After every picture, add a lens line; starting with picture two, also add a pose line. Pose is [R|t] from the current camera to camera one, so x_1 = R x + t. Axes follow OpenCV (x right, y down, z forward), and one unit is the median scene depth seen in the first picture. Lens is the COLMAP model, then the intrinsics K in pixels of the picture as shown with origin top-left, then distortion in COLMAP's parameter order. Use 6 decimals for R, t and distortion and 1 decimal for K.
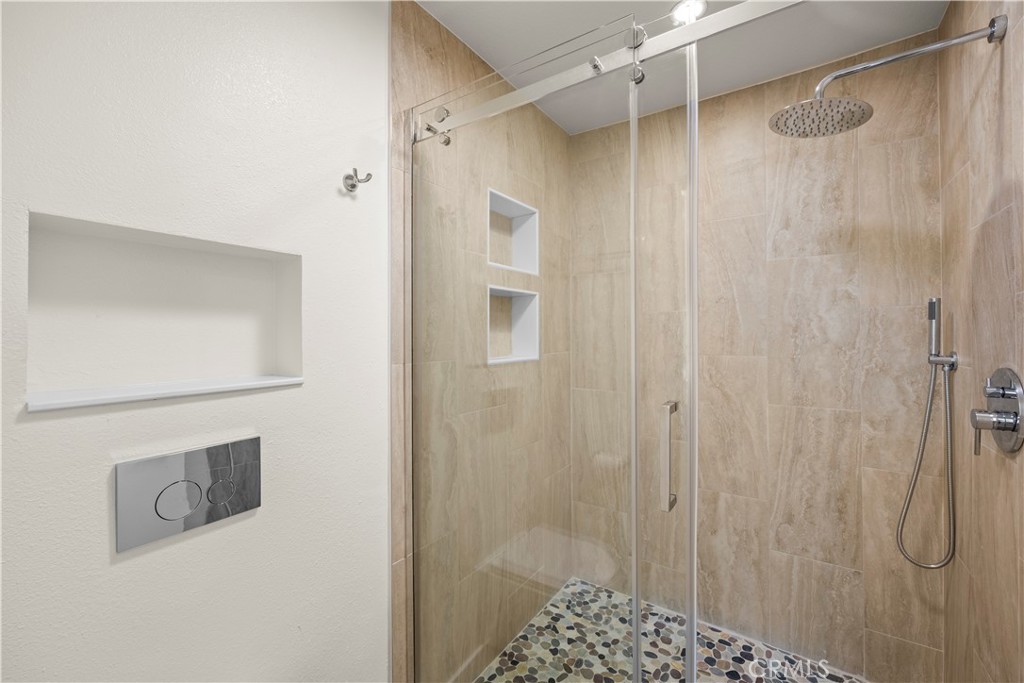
lens RADIAL K [[420.8, 0, 512.7], [0, 420.8, 329.5], [0, 0, 1]] dist [-0.000364, 0.000170]
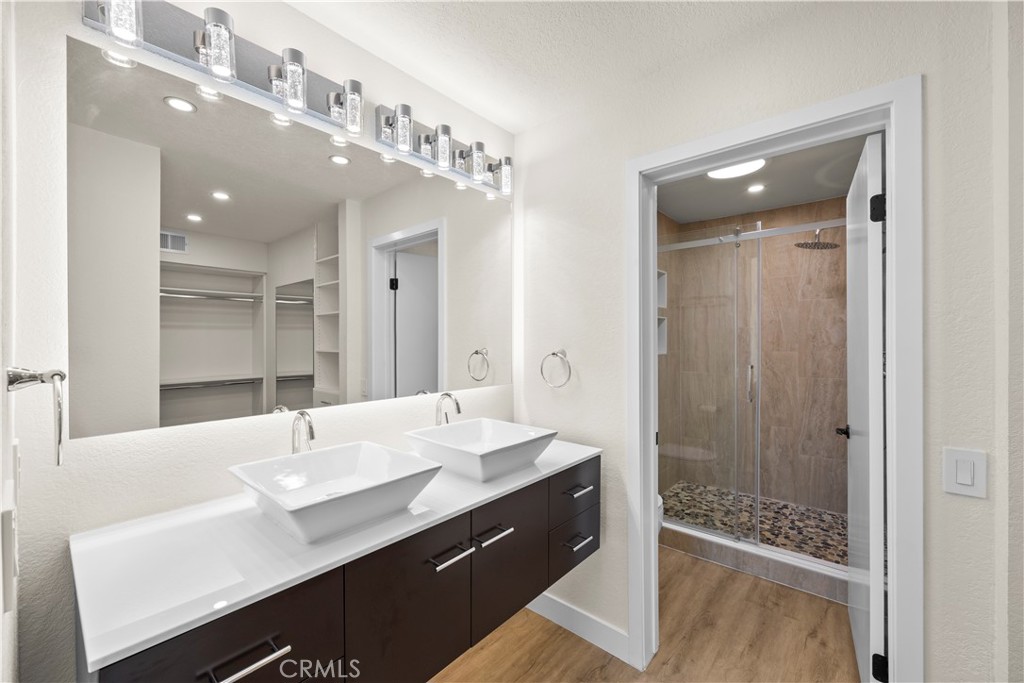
lens RADIAL K [[413.2, 0, 514.3], [0, 413.2, 341.2], [0, 0, 1]] dist [-0.001650, -0.000202]
pose [[0.993931, -0.001125, -0.109998, -0.438905], [0.002797, 0.999883, 0.015048, -0.014635], [0.109968, -0.015265, 0.993818, -0.943532]]
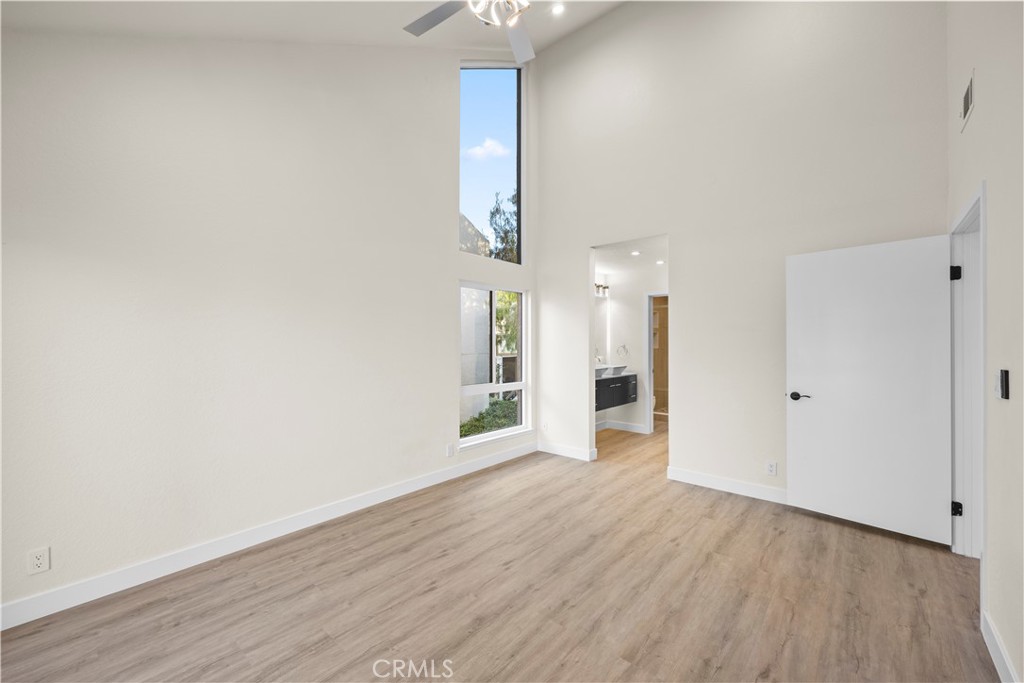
lens RADIAL K [[413.2, 0, 514.3], [0, 413.2, 341.2], [0, 0, 1]] dist [-0.001650, -0.000202]
pose [[0.993910, -0.001511, -0.110185, -0.988817], [0.002010, 0.999988, 0.004415, -0.024906], [0.110177, -0.004610, 0.993901, -3.533451]]
